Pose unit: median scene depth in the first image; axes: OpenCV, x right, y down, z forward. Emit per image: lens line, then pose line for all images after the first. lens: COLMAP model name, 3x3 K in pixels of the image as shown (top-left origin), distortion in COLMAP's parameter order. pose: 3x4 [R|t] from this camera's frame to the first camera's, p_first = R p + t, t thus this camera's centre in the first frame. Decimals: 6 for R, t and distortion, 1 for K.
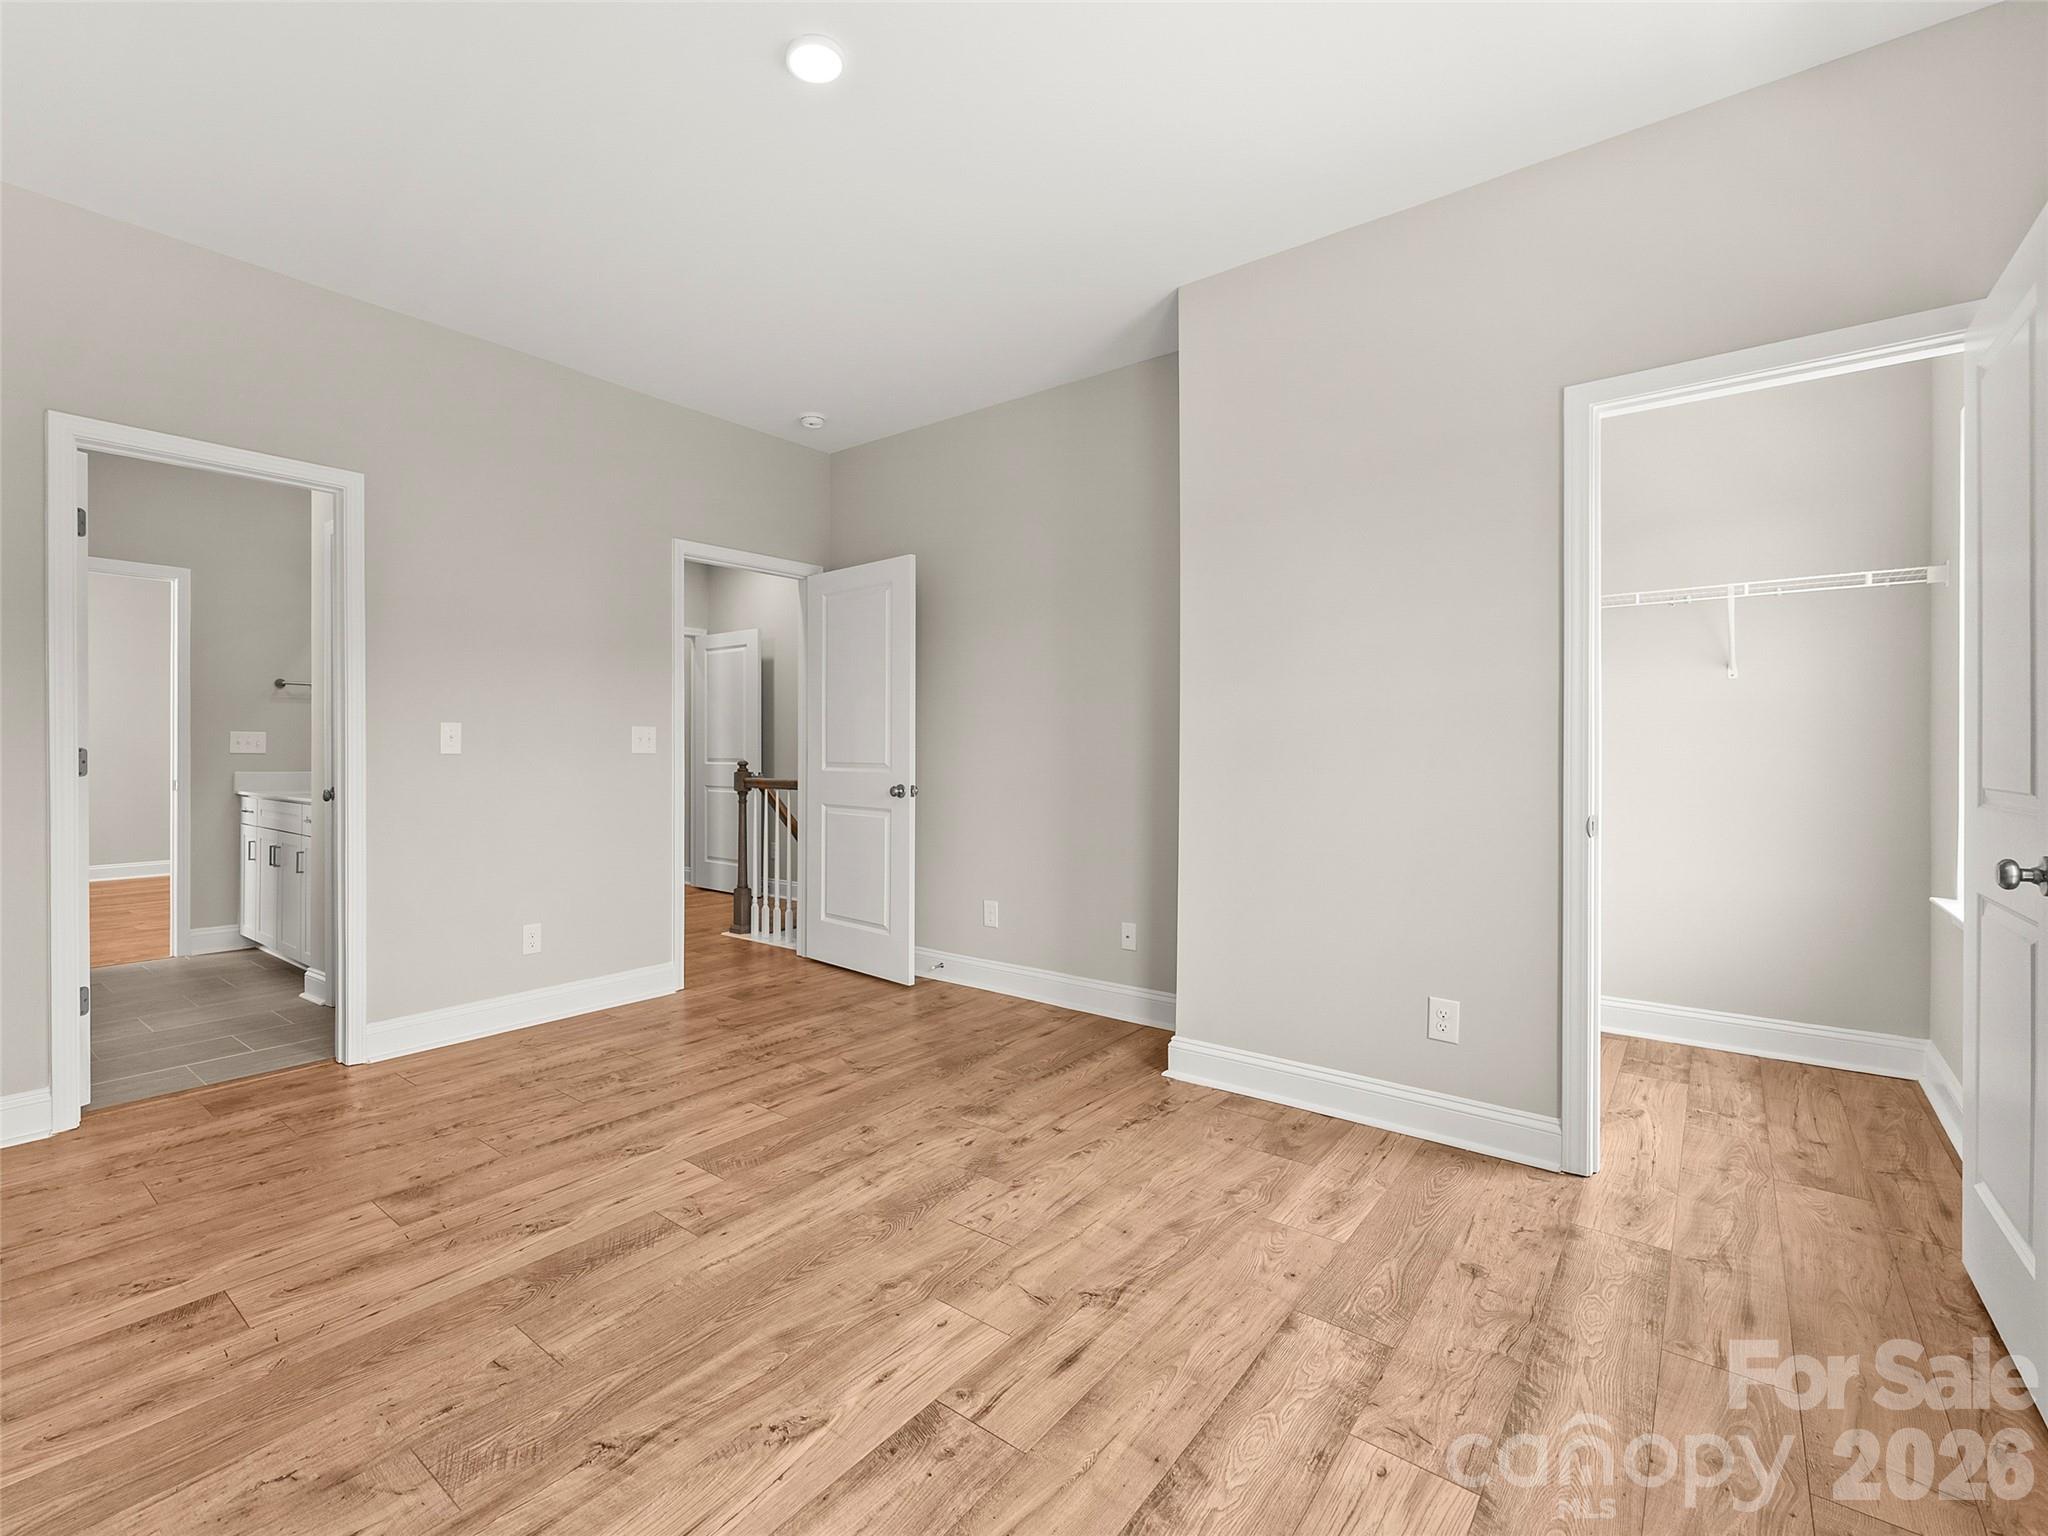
lens RADIAL K [[938.8, 0, 1019.9], [0, 938.8, 757.6], [0, 0, 1]] dist [0.000129, -0.000103]
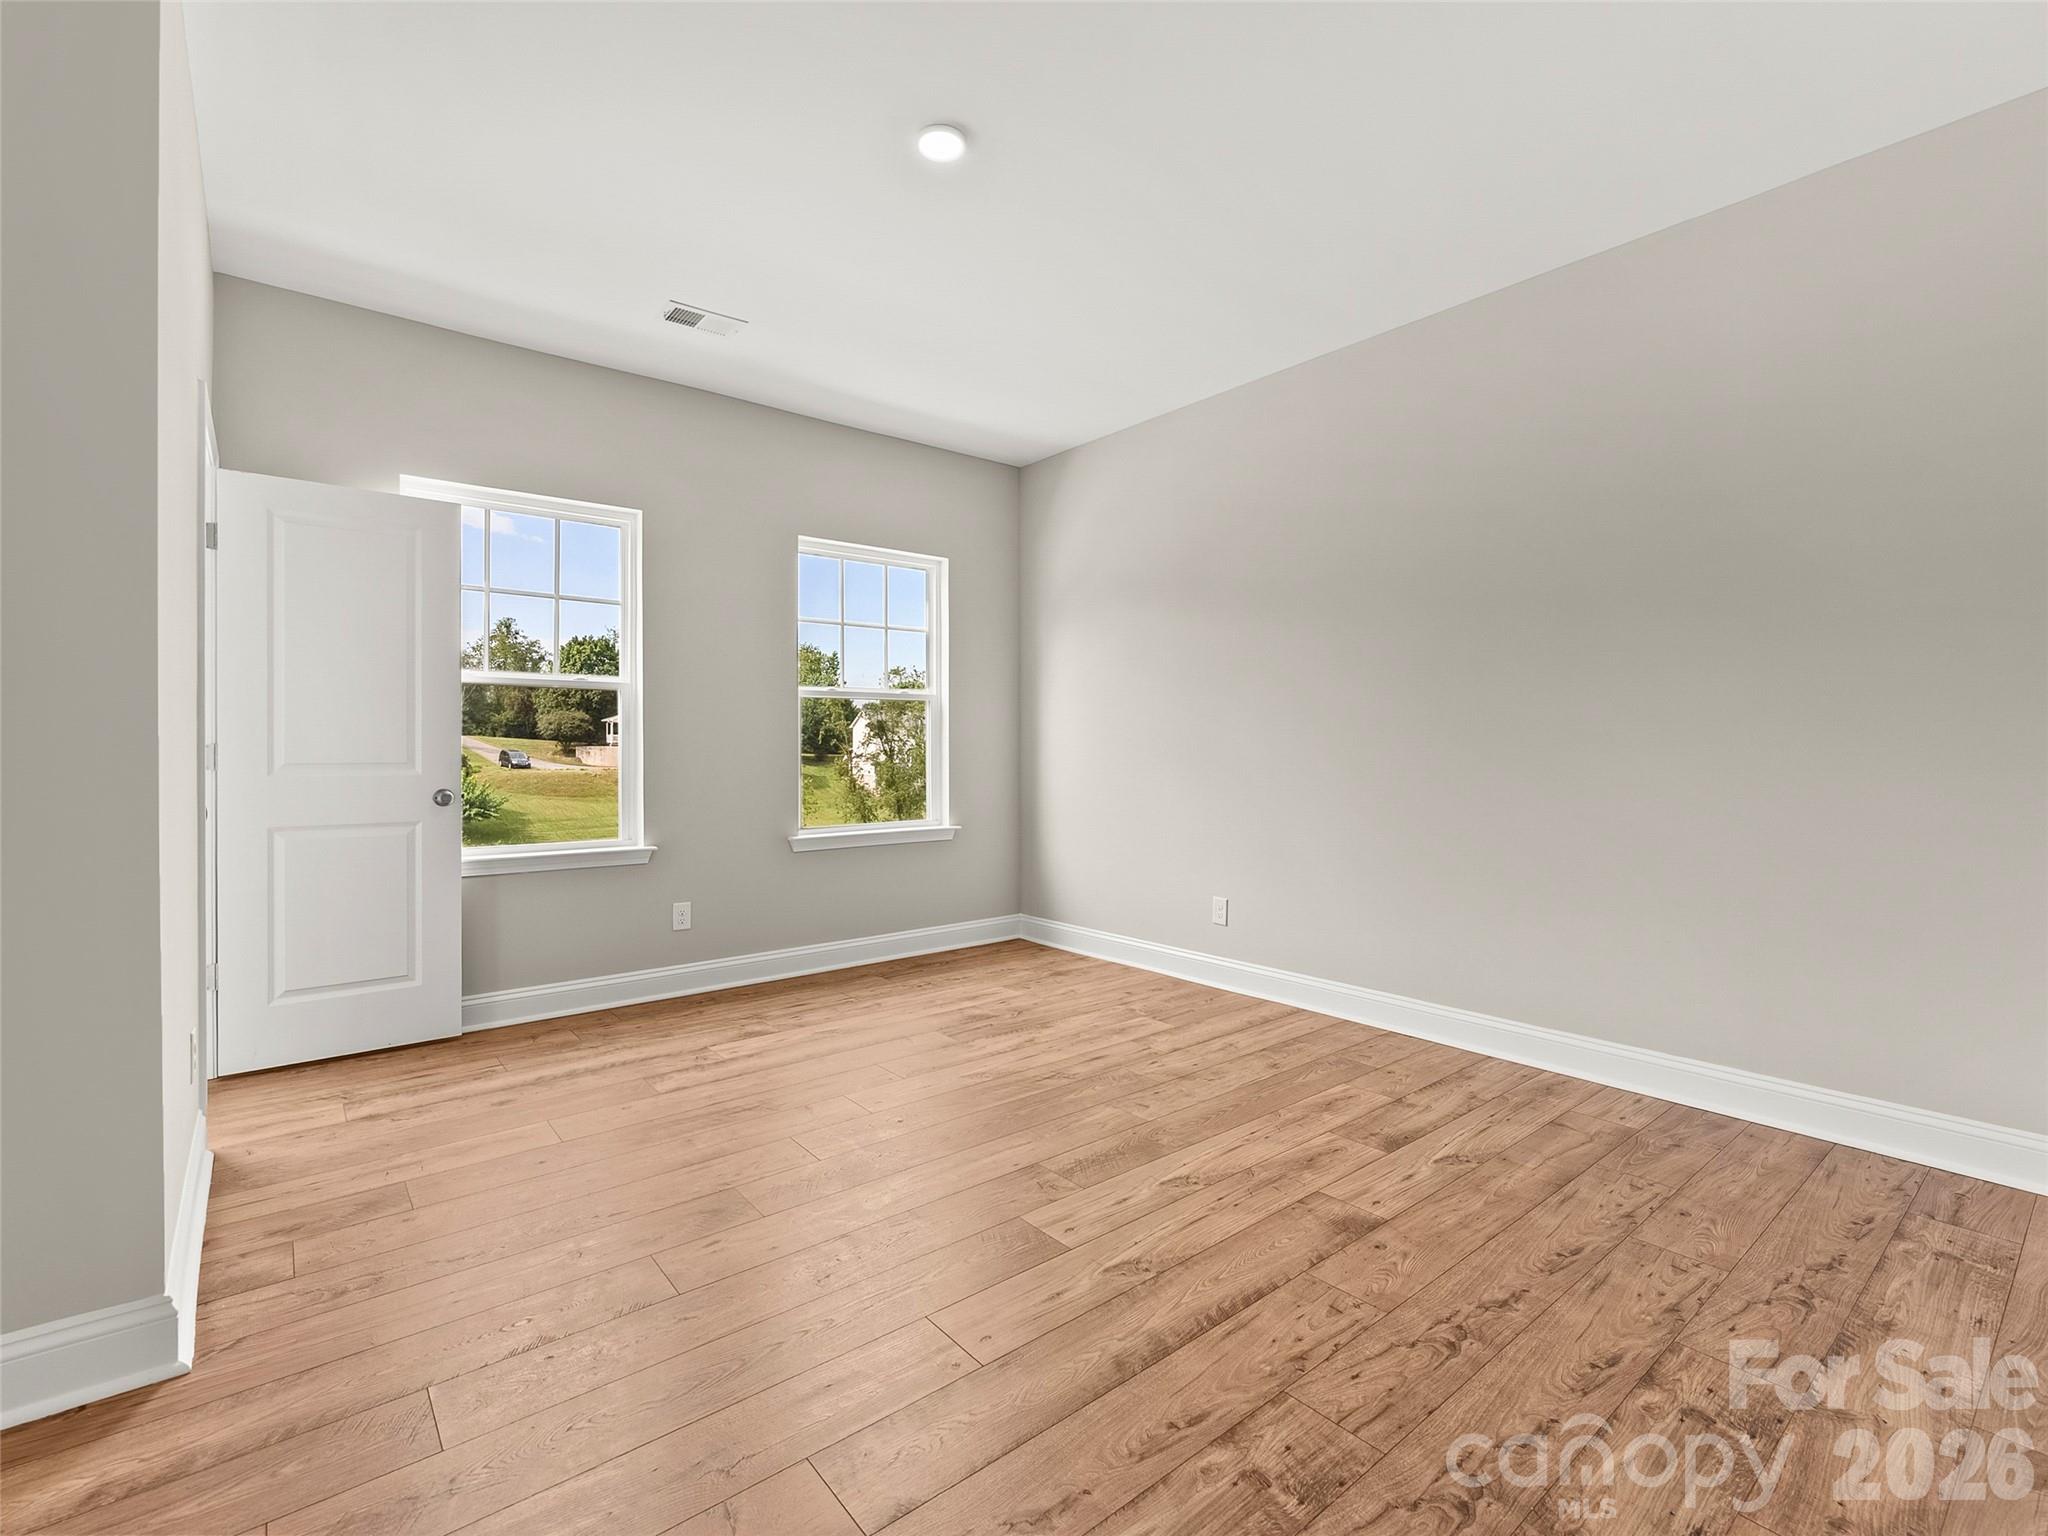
lens RADIAL K [[938.8, 0, 1029.3], [0, 938.8, 754.9], [0, 0, 1]] dist [0.000129, -0.000103]
pose [[-0.964881, -0.004272, 0.262653, -0.635792], [-0.000331, 0.999887, 0.015045, 0.005218], [-0.262688, 0.014430, -0.964773, 2.115015]]
